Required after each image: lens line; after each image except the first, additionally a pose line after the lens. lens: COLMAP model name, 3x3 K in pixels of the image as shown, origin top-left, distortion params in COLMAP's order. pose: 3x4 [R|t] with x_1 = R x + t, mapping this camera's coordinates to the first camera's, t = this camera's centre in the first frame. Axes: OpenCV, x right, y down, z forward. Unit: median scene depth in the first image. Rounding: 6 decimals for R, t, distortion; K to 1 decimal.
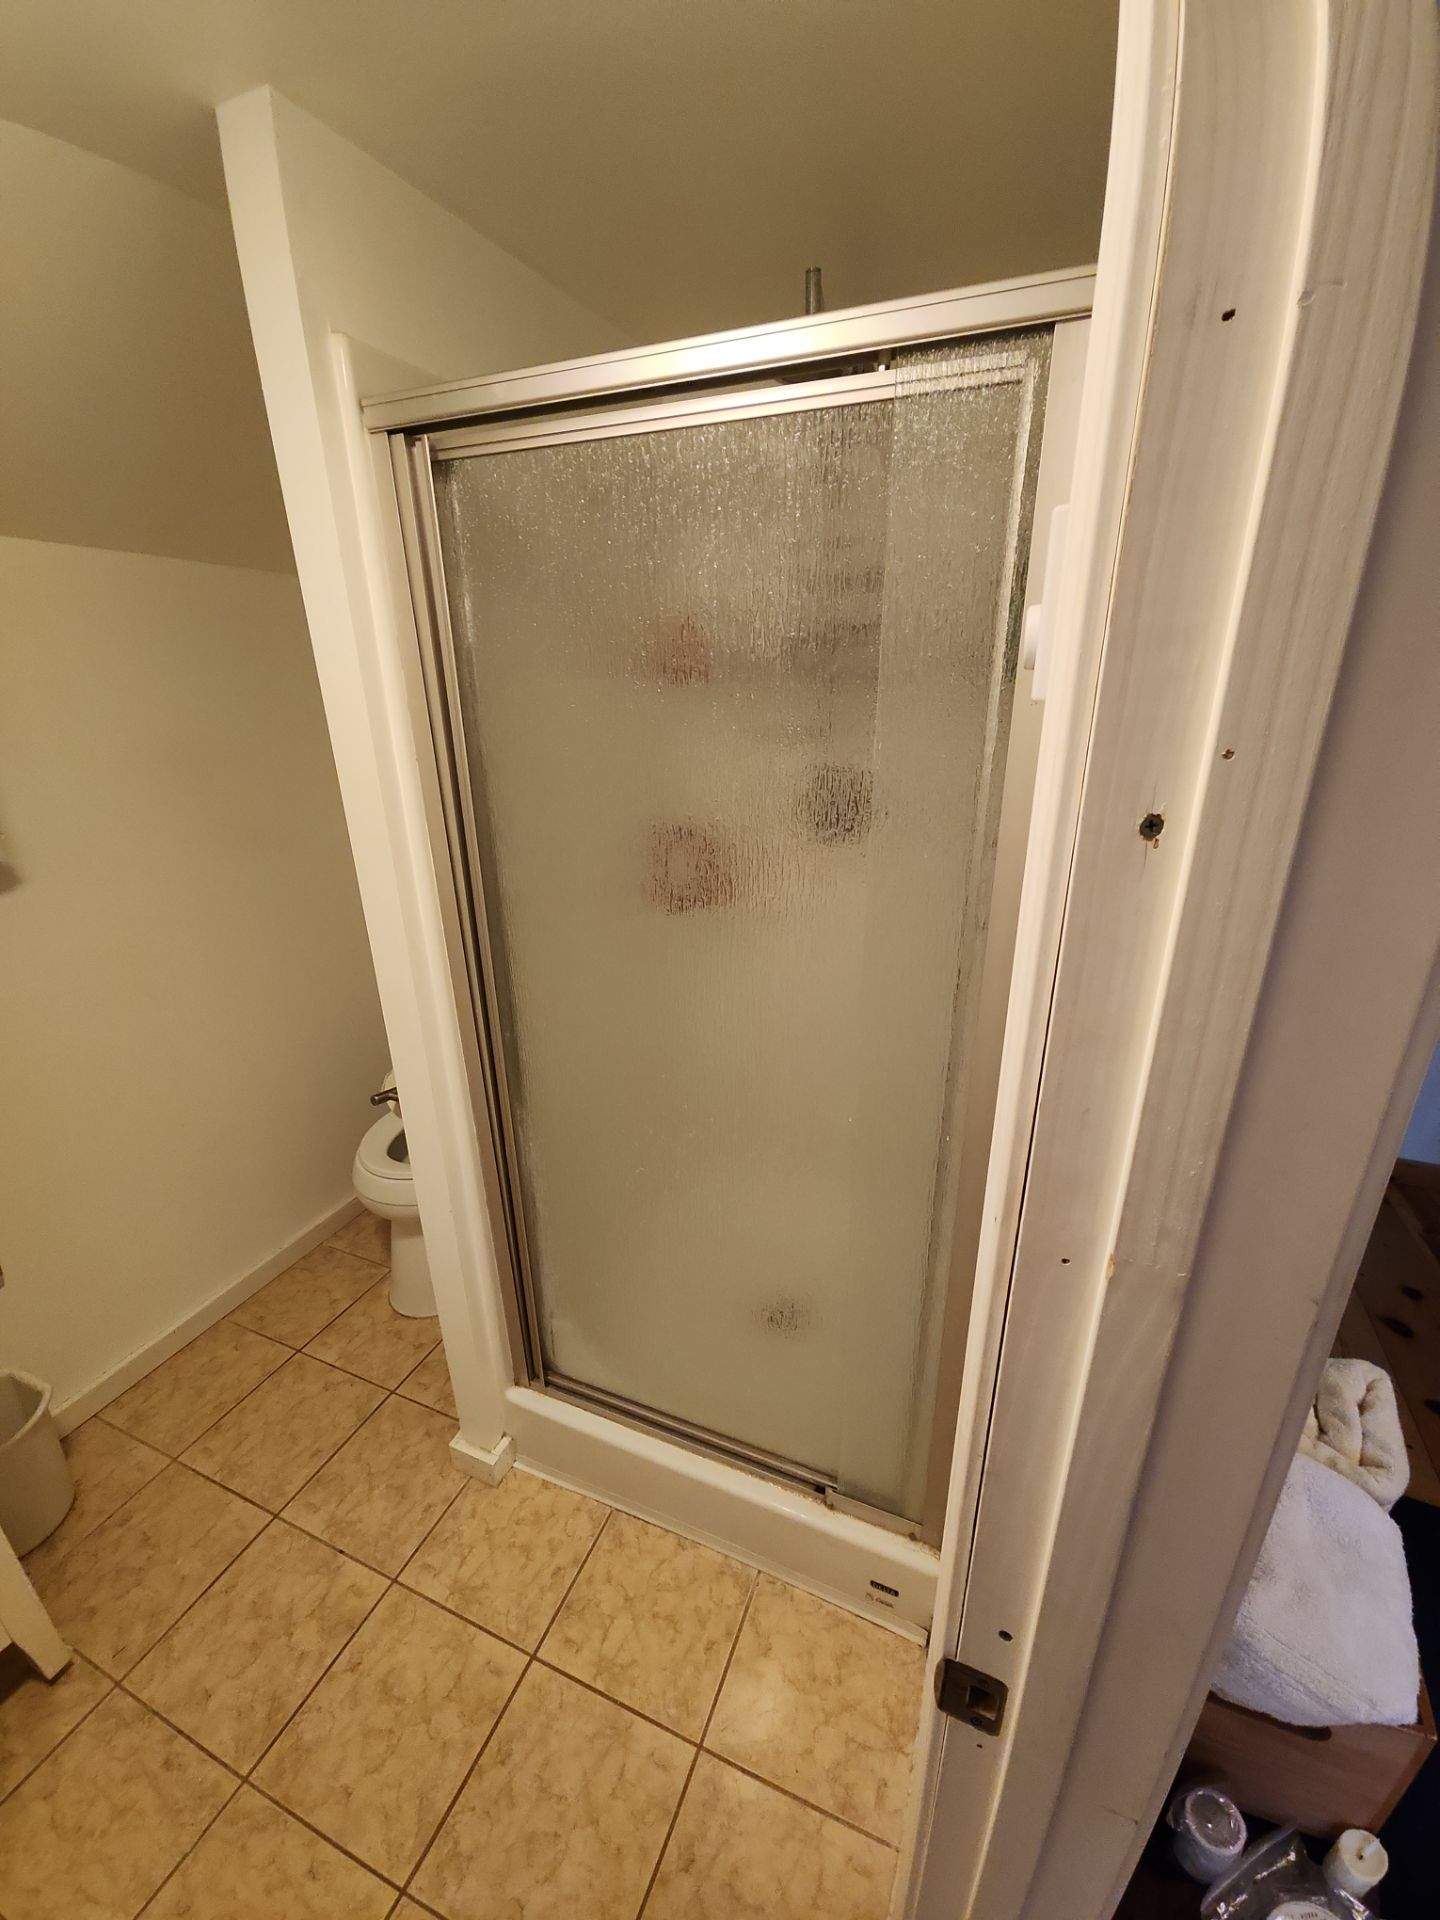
lens RADIAL K [[792.8, 0, 725.8], [0, 792.8, 962.9], [0, 0, 1]] dist [-0.005858, -0.005314]
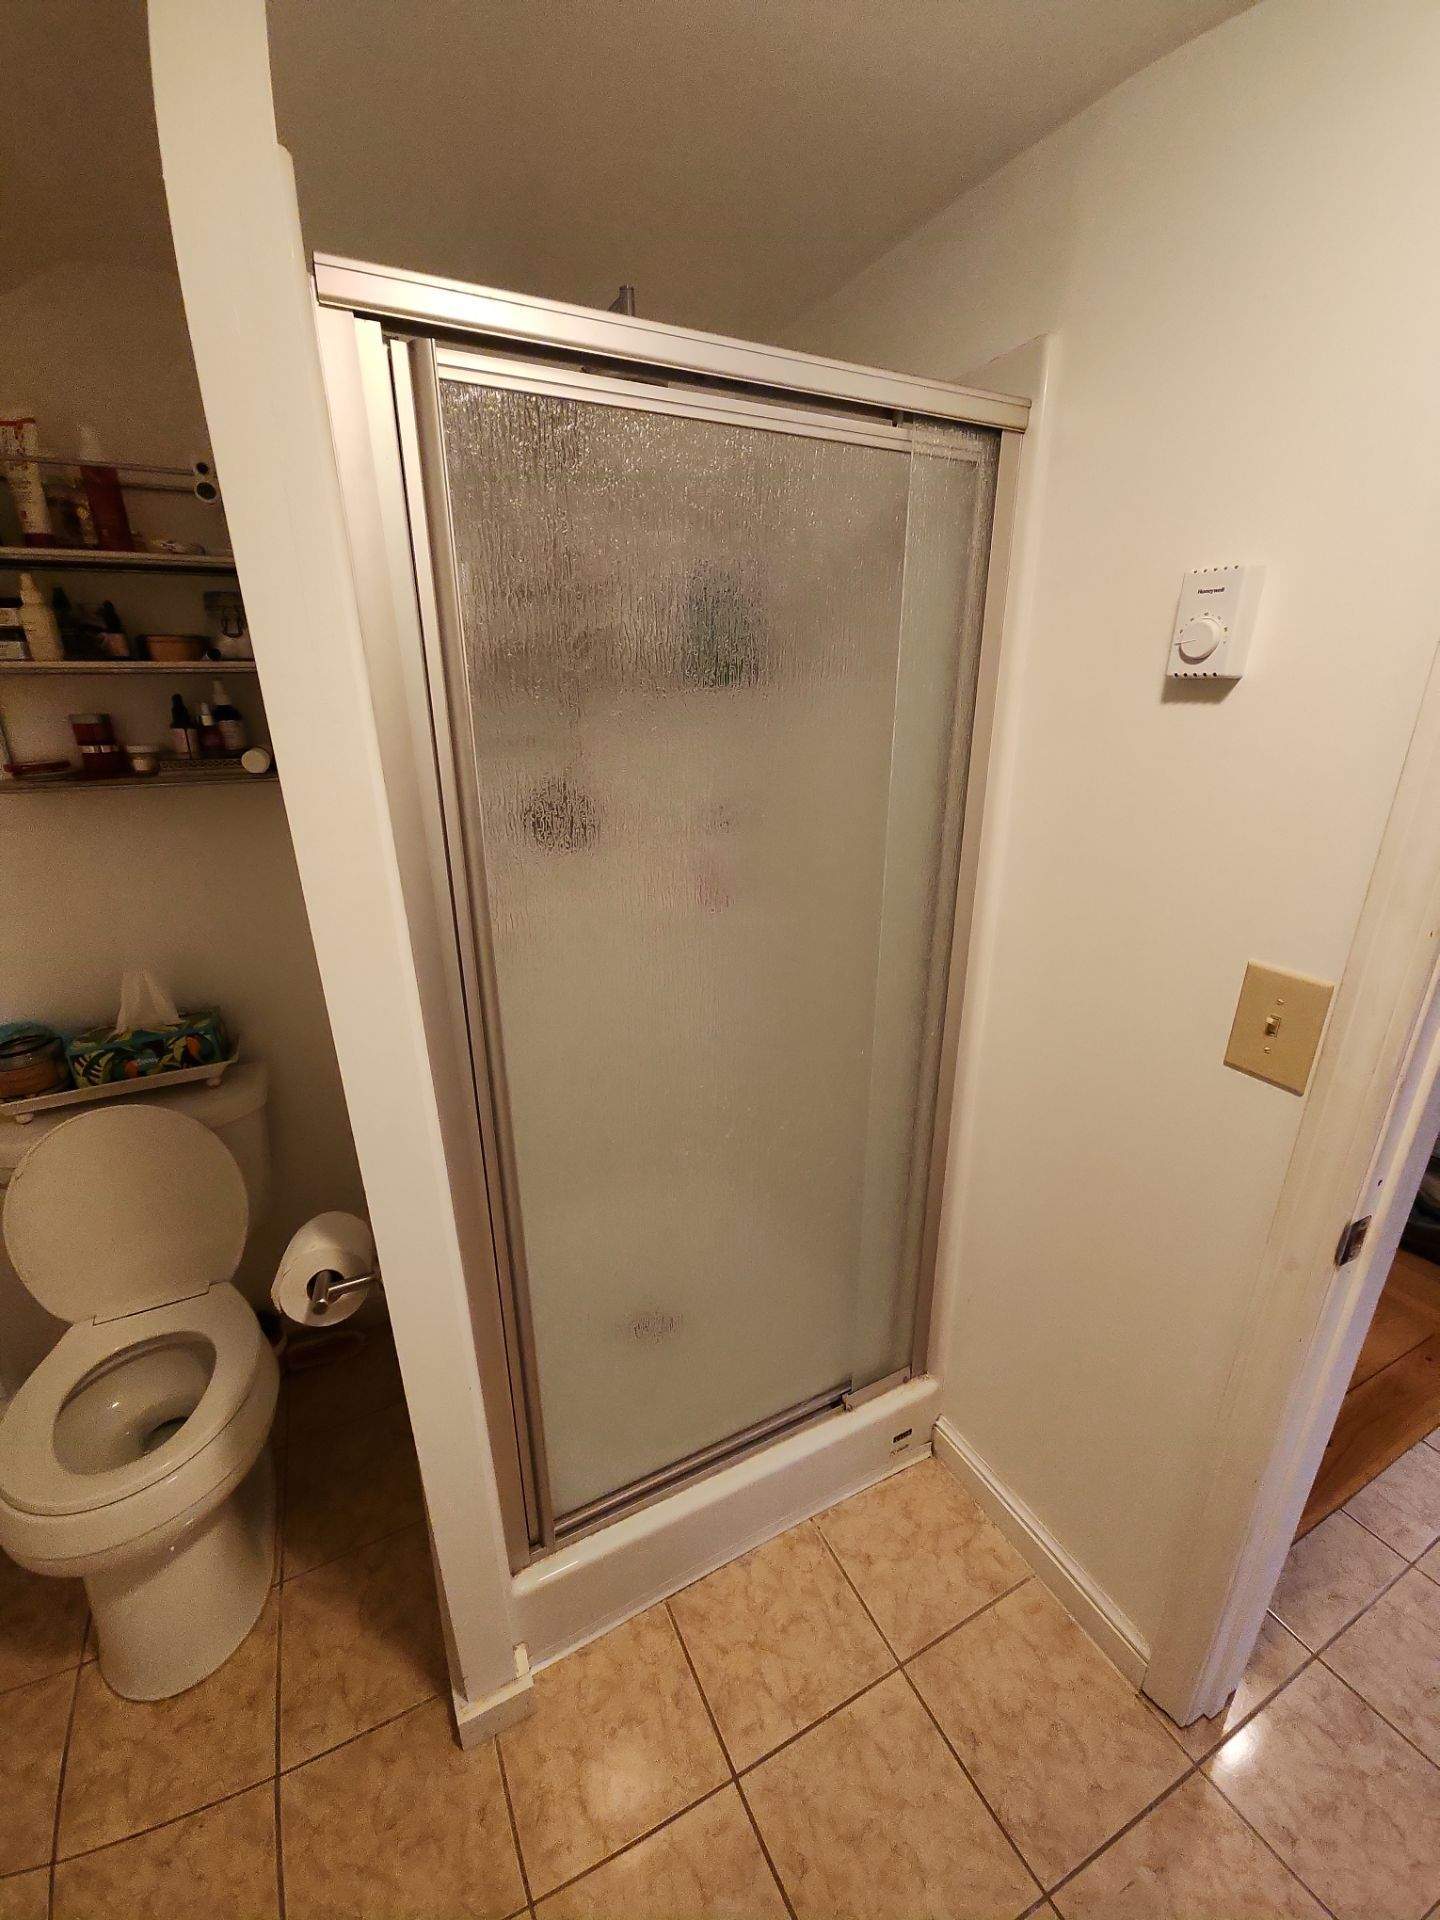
lens RADIAL K [[792.8, 0, 727.8], [0, 792.8, 956.9], [0, 0, 1]] dist [-0.005858, -0.005314]
pose [[0.631787, -0.242899, 0.736102, -0.688787], [0.267316, 0.959652, 0.087232, -0.078259], [-0.727591, 0.141659, 0.671226, 0.295950]]
